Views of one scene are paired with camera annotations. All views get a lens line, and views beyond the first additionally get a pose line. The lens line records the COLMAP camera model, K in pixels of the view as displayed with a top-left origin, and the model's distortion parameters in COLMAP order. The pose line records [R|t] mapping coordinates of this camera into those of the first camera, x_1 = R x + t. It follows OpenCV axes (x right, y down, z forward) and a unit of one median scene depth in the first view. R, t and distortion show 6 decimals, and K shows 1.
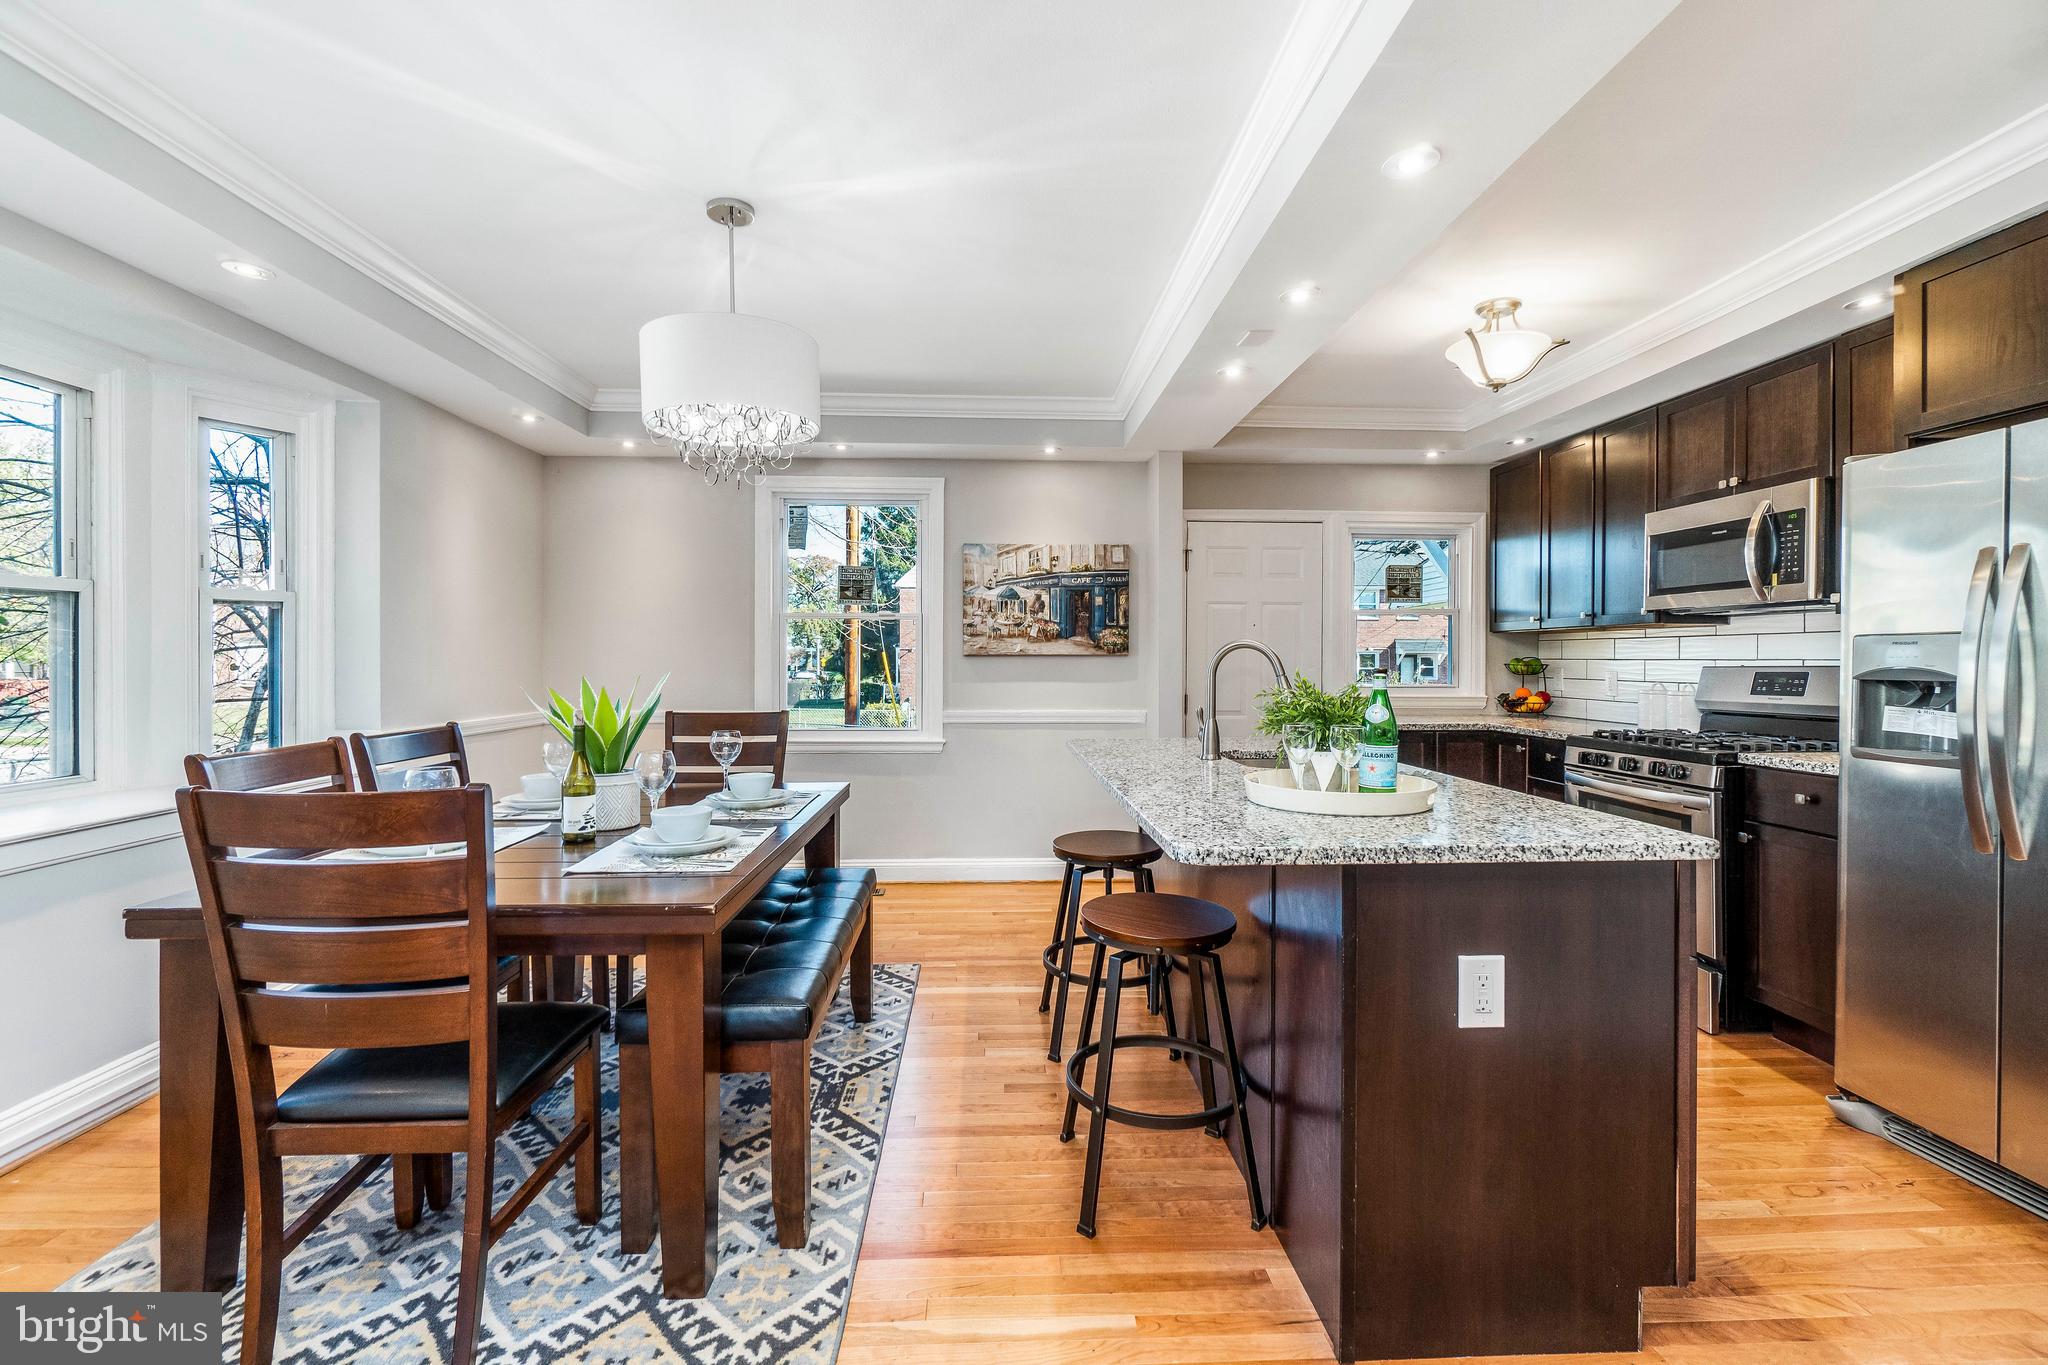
lens RADIAL K [[881.5, 0, 1026.2], [0, 881.5, 656.9], [0, 0, 1]] dist [-0.000213, 0.000044]
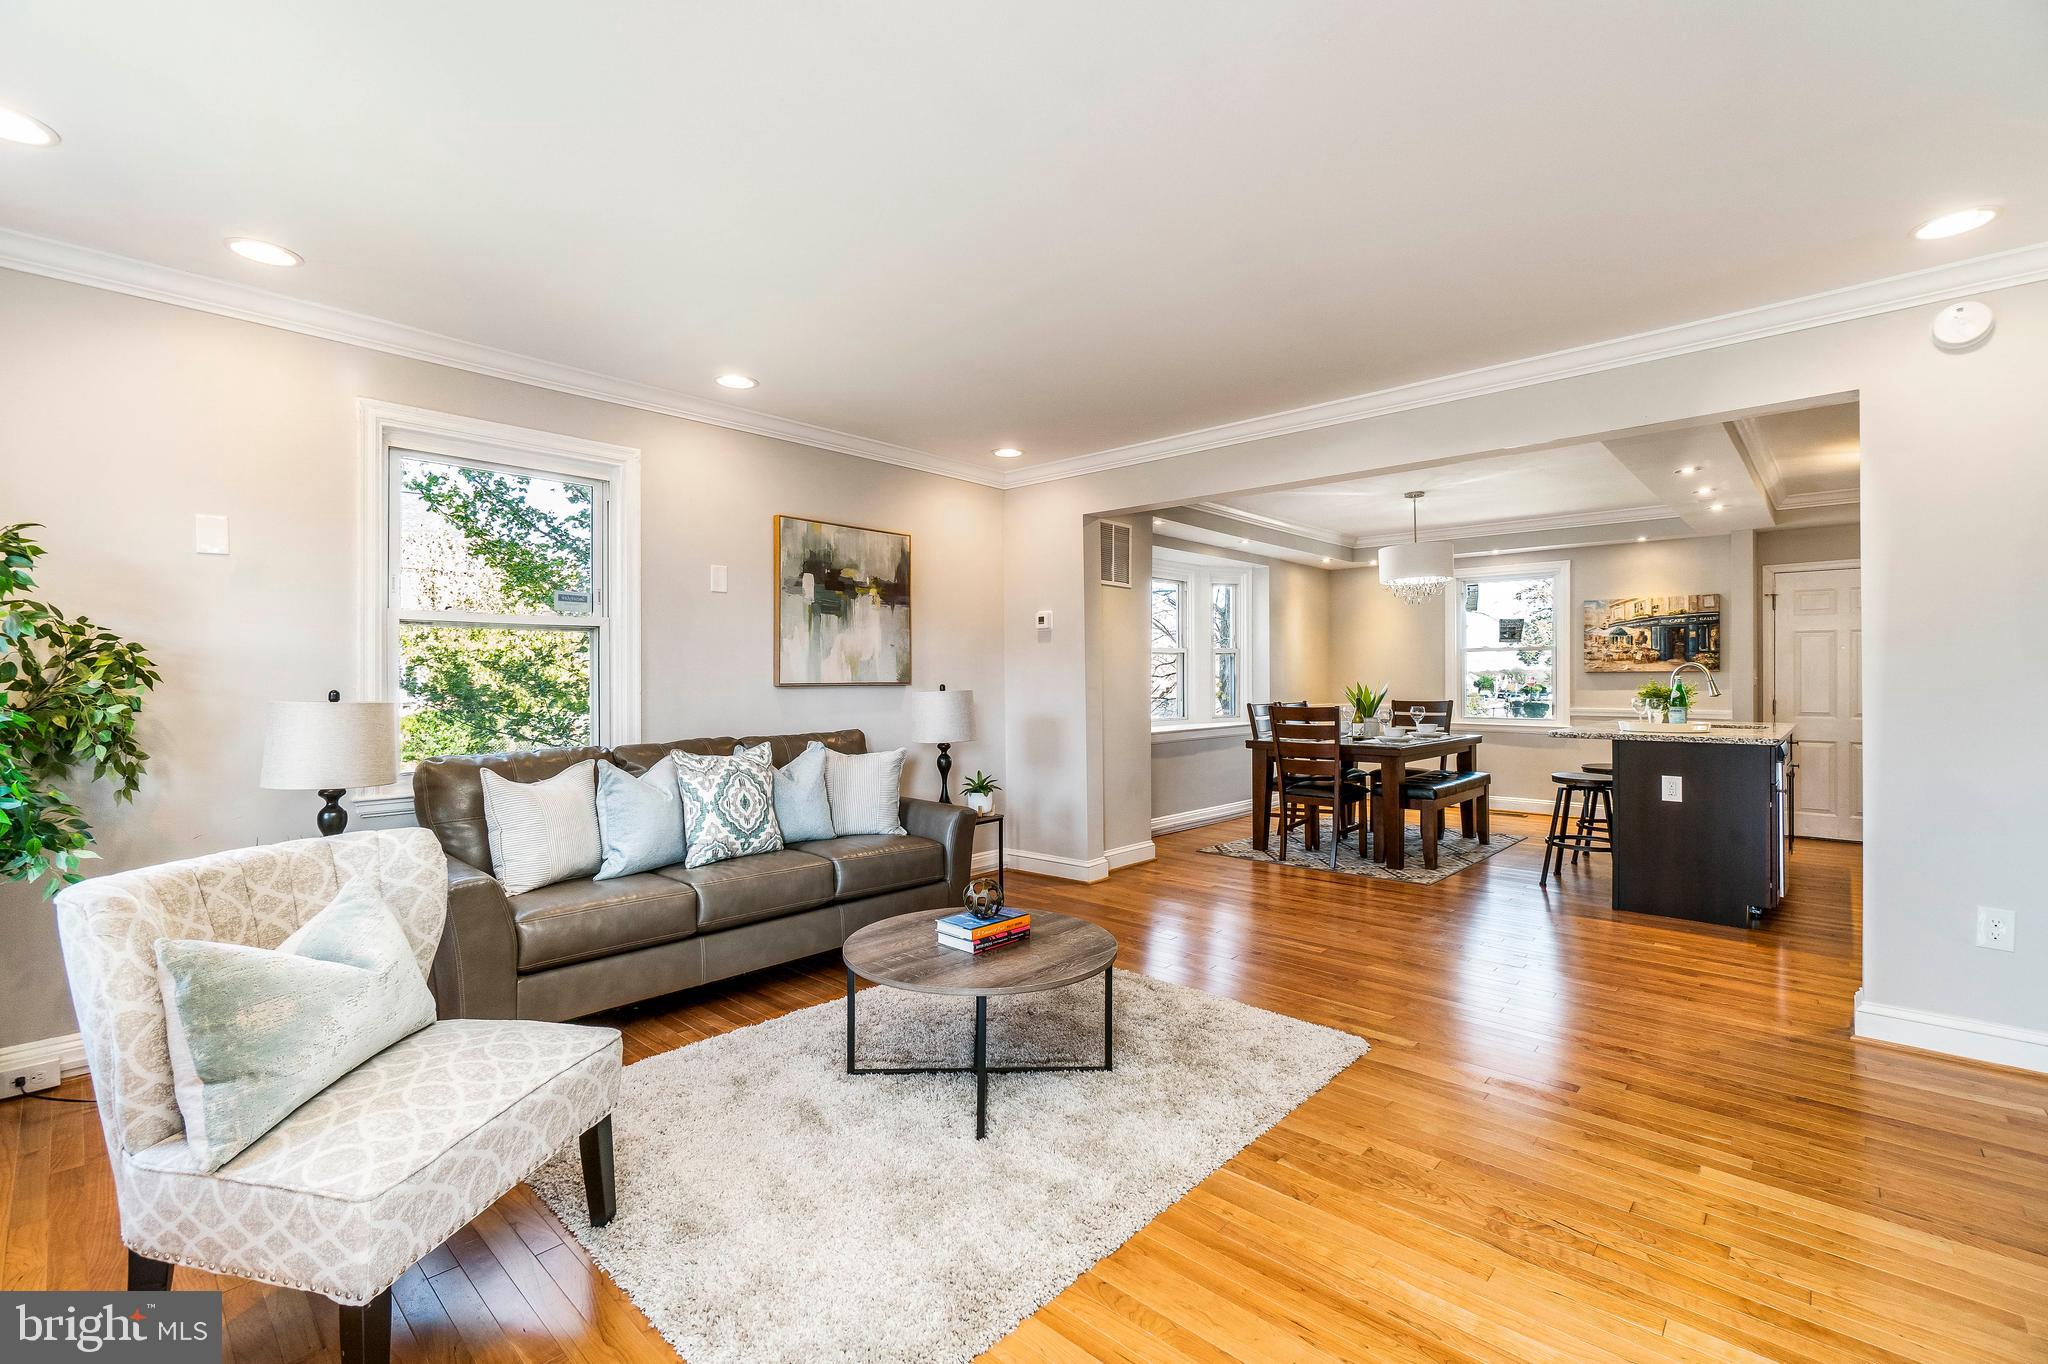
lens RADIAL K [[875.7, 0, 1018.9], [0, 875.7, 674.2], [0, 0, 1]] dist [-0.008527, -0.000019]
pose [[0.692343, -0.007288, -0.721531, 0.351280], [0.005096, 0.999973, -0.005211, 0.004055], [0.721550, -0.000069, 0.692362, -0.798287]]
